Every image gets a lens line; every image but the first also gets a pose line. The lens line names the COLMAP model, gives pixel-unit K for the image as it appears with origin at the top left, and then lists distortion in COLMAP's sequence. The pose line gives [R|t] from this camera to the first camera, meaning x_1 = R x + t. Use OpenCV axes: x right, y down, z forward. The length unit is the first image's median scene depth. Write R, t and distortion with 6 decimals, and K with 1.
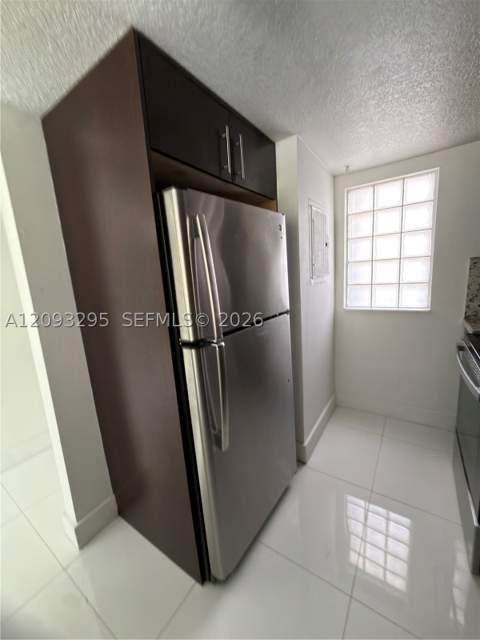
lens RADIAL K [[254.1, 0, 240.0], [0, 254.1, 320.0], [0, 0, 1]] dist [-0.001076, 0.000074]
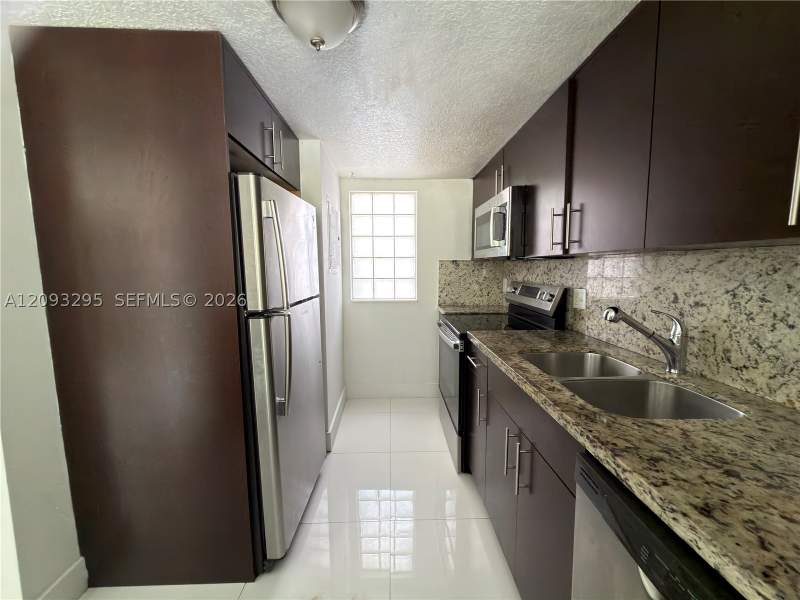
lens RADIAL K [[317.6, 0, 400.0], [0, 317.6, 300.0], [0, 0, 1]] dist [-0.001076, 0.000074]
pose [[0.808741, 0.002787, 0.588158, -0.249115], [0.054897, 0.995266, -0.080202, 0.087542], [-0.585597, 0.097151, 0.804760, -0.215391]]
